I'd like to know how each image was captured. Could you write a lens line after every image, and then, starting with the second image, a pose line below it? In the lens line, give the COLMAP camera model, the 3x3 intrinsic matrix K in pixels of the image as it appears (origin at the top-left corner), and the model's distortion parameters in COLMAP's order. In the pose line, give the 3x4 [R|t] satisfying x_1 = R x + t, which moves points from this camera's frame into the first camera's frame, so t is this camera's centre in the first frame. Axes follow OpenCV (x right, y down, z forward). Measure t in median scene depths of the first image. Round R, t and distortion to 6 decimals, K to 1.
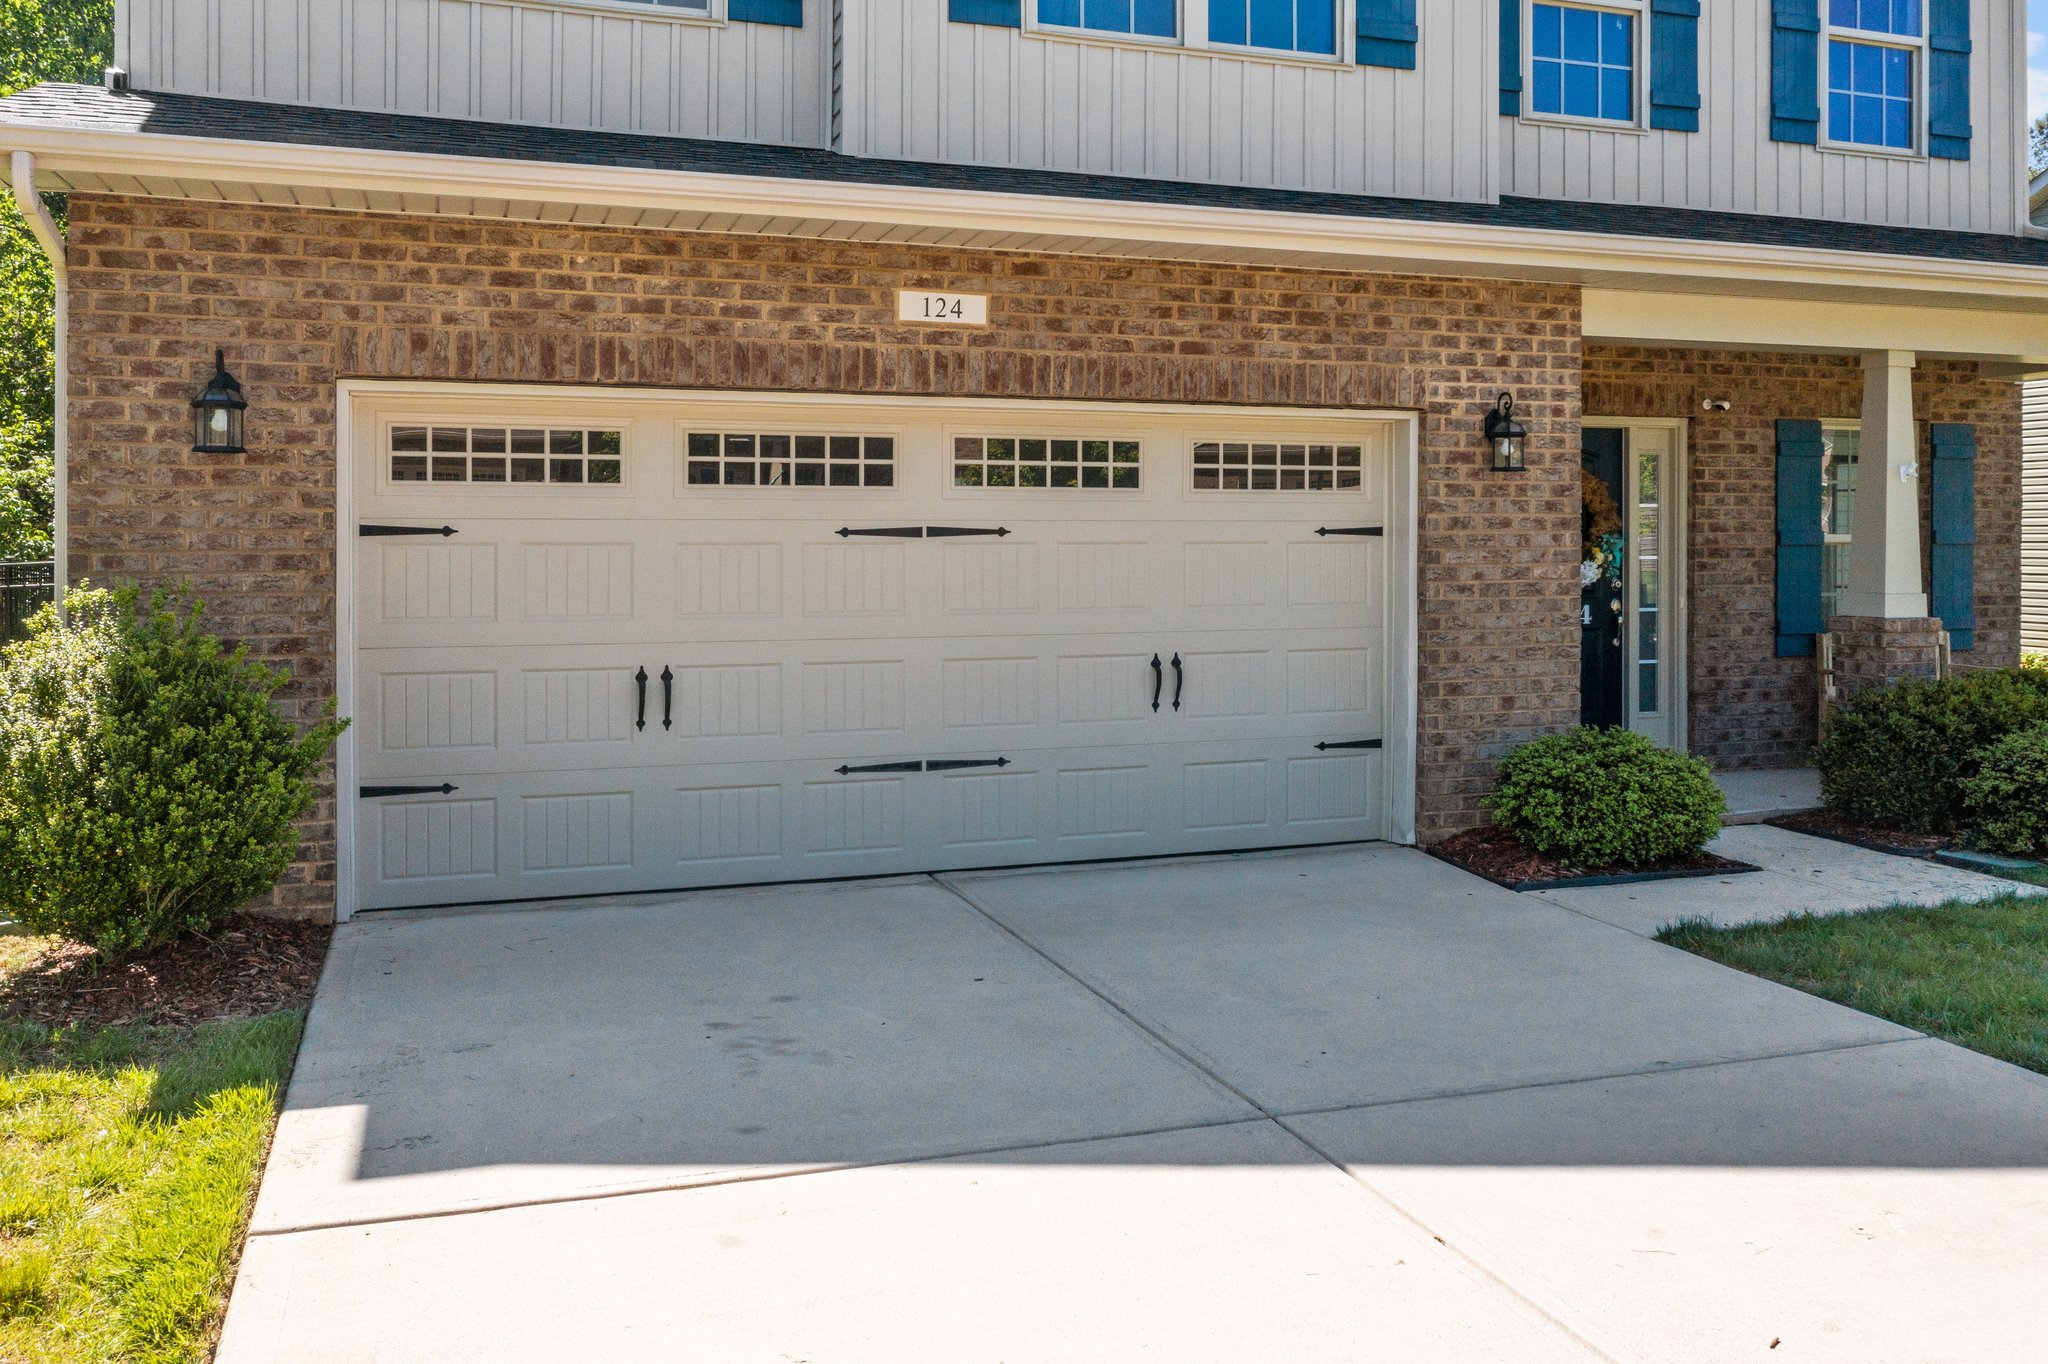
lens RADIAL K [[1660.2, 0, 1027.0], [0, 1660.2, 555.6], [0, 0, 1]] dist [-0.007632, -0.006640]
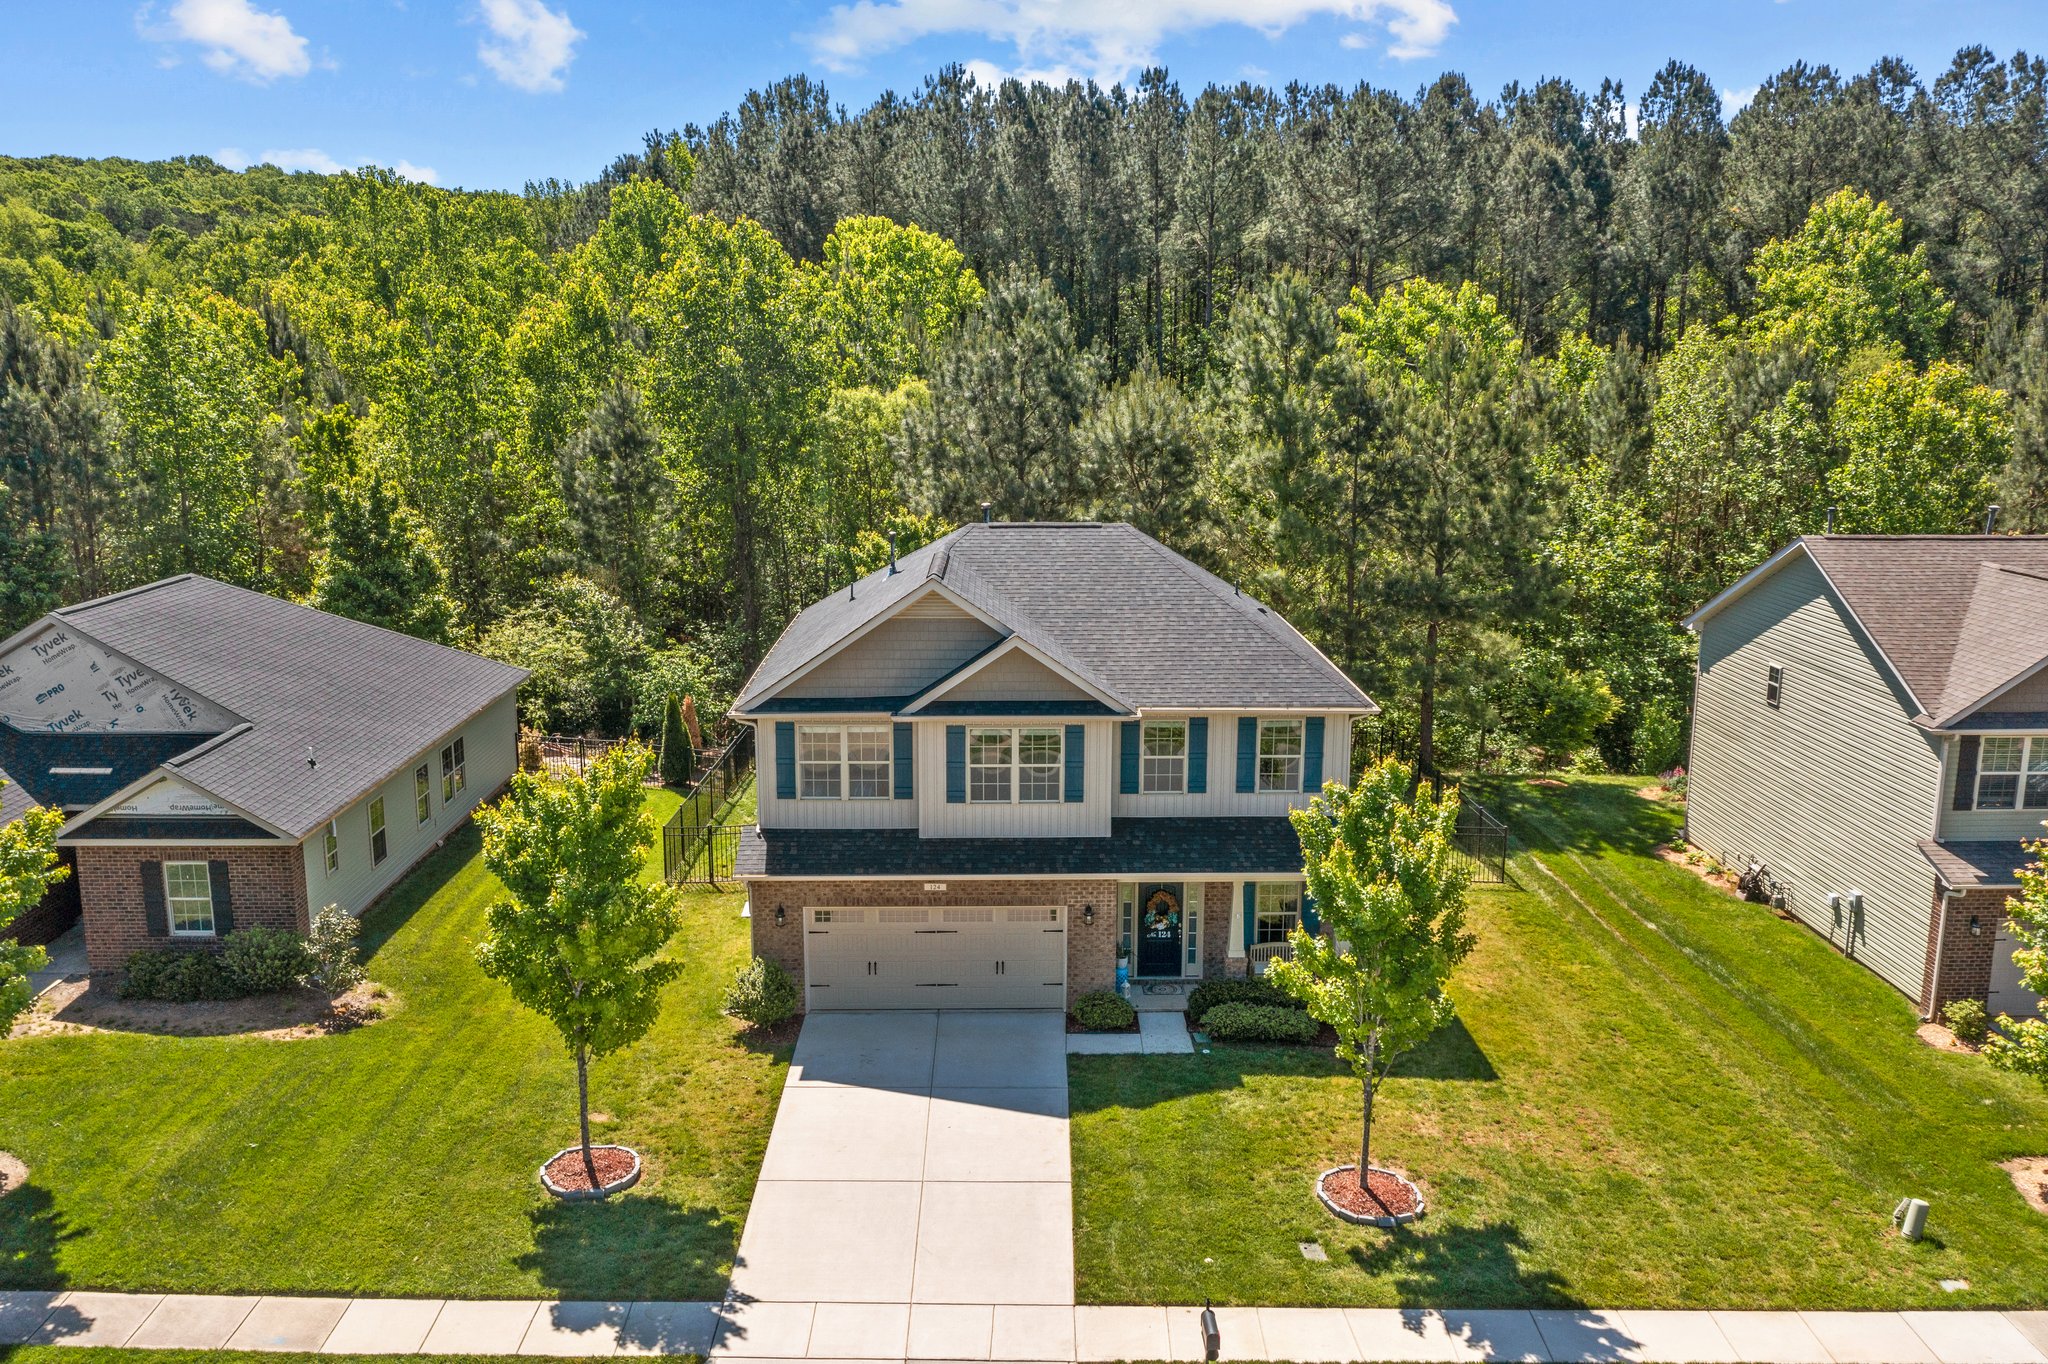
lens RADIAL K [[1635.3, 0, 1015.1], [0, 1635.3, 684.5], [0, 0, 1]] dist [-0.010378, 0.001582]
pose [[0.948374, 0.065192, -0.310380, 1.249051], [-0.004710, 0.981433, 0.191748, -1.296847], [0.317118, -0.180387, 0.931073, -2.425457]]
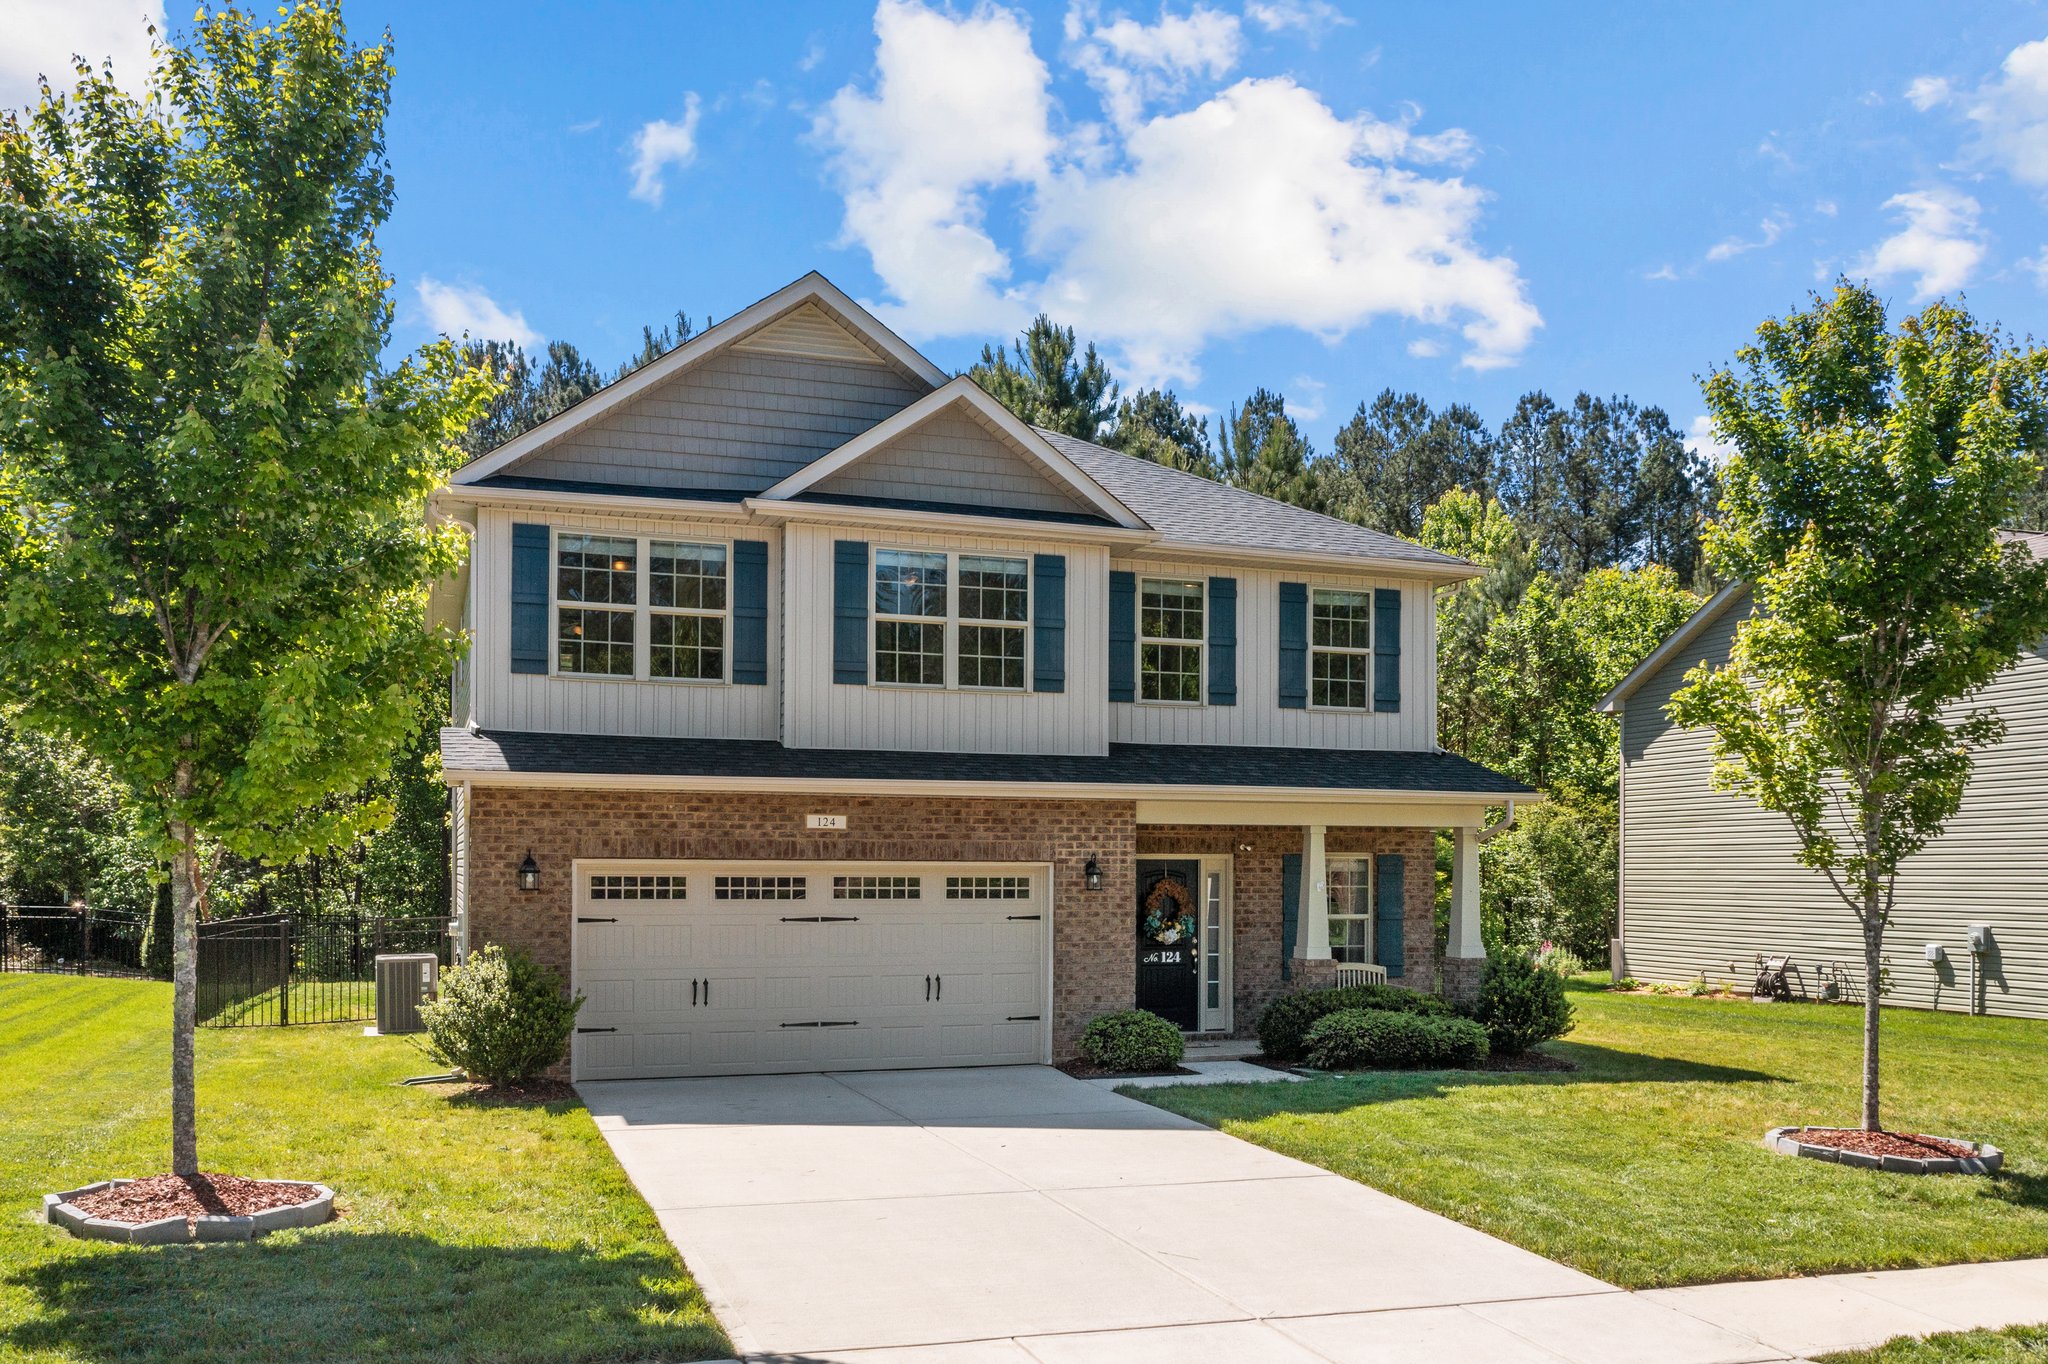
lens RADIAL K [[1684.9, 0, 1025.6], [0, 1684.9, 895.5], [0, 0, 1]] dist [-0.009101, 0.000668]
pose [[0.999981, 0.004177, 0.004488, 0.189917], [-0.004185, 0.999990, 0.001792, -0.047503], [-0.004480, -0.001811, 0.999988, -1.174824]]
